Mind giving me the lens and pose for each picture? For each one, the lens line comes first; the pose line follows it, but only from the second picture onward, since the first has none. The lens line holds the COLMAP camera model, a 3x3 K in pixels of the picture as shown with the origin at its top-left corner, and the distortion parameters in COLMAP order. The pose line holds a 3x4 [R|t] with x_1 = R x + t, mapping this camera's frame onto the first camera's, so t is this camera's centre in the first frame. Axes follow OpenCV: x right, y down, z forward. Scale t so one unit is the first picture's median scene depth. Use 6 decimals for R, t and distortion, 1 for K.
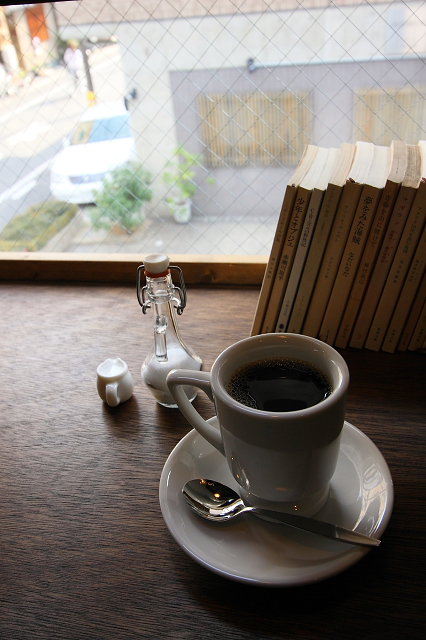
lens RADIAL K [[612.4, 0, 213.0], [0, 612.4, 320.0], [0, 0, 1]] dist [-0.006422, -0.000931]
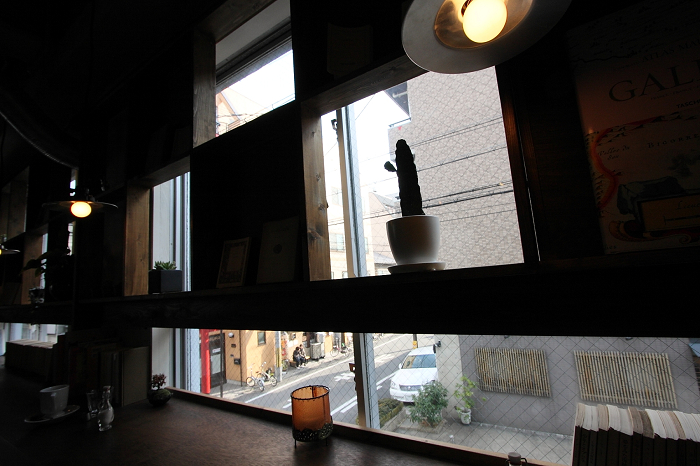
lens RADIAL K [[323.9, 0, 352.3], [0, 323.9, 234.9], [0, 0, 1]] dist [-0.021232, 0.001464]
pose [[0.932268, -0.034769, -0.360093, -0.141615], [-0.196591, 0.786889, -0.584943, 0.032999], [0.303691, 0.616115, 0.726756, -0.299068]]
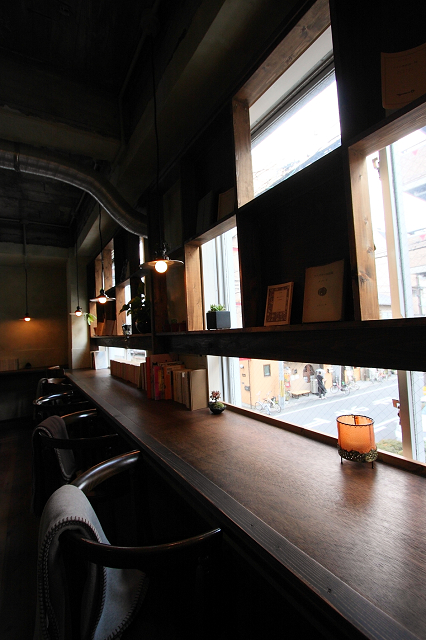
lens RADIAL K [[296.2, 0, 213.6], [0, 296.2, 316.7], [0, 0, 1]] dist [-0.021232, 0.001464]
pose [[0.690142, 0.017143, -0.723471, -0.288375], [-0.389805, 0.851101, -0.351681, 0.126400], [0.609718, 0.524722, 0.594063, -0.434747]]
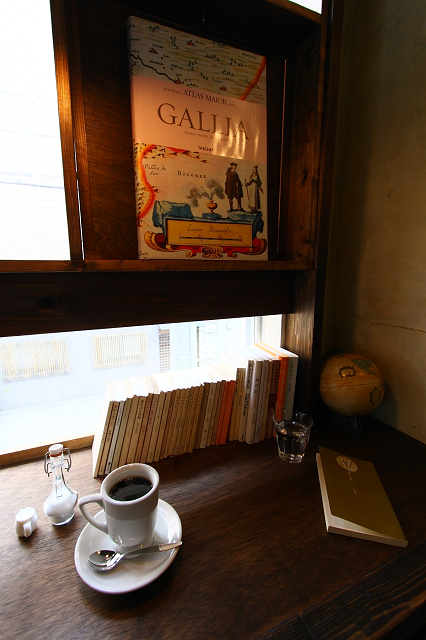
lens RADIAL K [[293.6, 0, 214.4], [0, 293.6, 317.3], [0, 0, 1]] dist [0.002900, -0.000801]
pose [[0.812914, -0.015626, 0.582174, -0.166056], [0.247635, 0.914043, -0.321251, -0.032351], [-0.527112, 0.405316, 0.746908, -0.188774]]
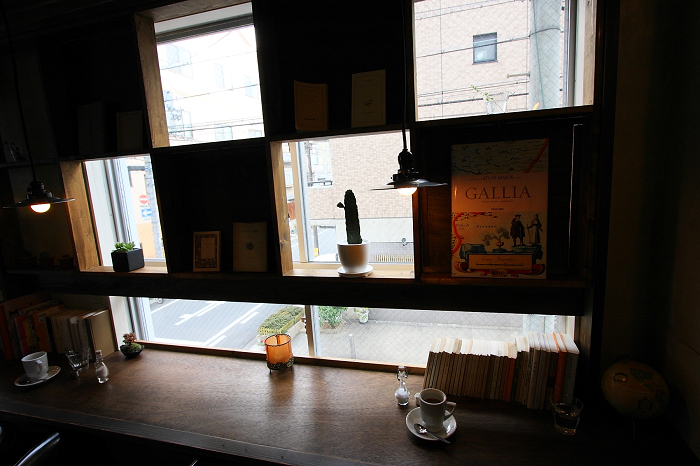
lens RADIAL K [[368.5, 0, 352.3], [0, 368.5, 234.6], [0, 0, 1]] dist [-0.019244, 0.001119]
pose [[0.996361, 0.037143, -0.076720, -0.205136], [-0.063193, 0.925911, -0.372418, 0.012391], [0.057203, 0.375910, 0.924889, -1.303714]]
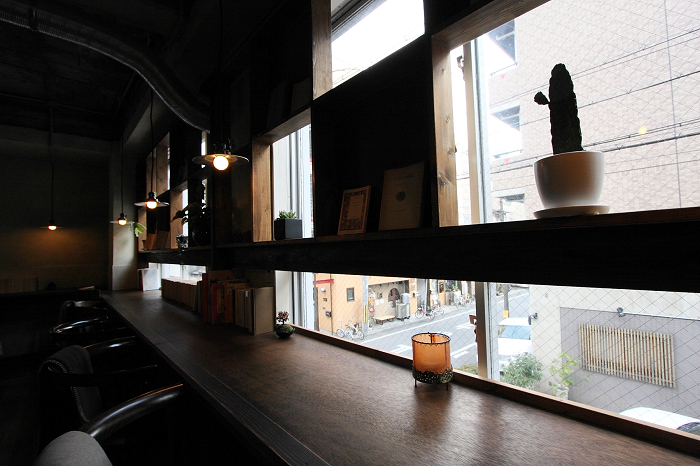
lens RADIAL K [[323.9, 0, 352.3], [0, 323.9, 234.9], [0, 0, 1]] dist [-0.021232, 0.001464]
pose [[0.805786, 0.037388, -0.591025, -0.291124], [-0.347132, 0.838393, -0.420234, 0.121855], [0.479800, 0.543782, 0.688544, -0.308392]]
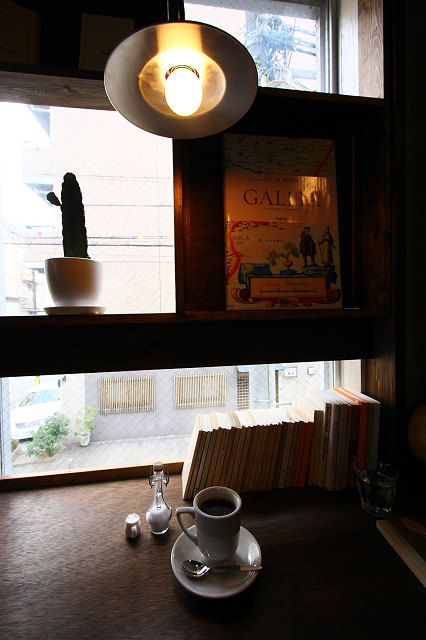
lens RADIAL K [[293.6, 0, 214.4], [0, 293.6, 317.3], [0, 0, 1]] dist [0.002900, -0.000801]
pose [[0.936573, 0.058707, 0.345522, -0.241364], [0.130924, 0.855893, -0.500307, 0.019104], [-0.325101, 0.513811, 0.793919, -0.300467]]
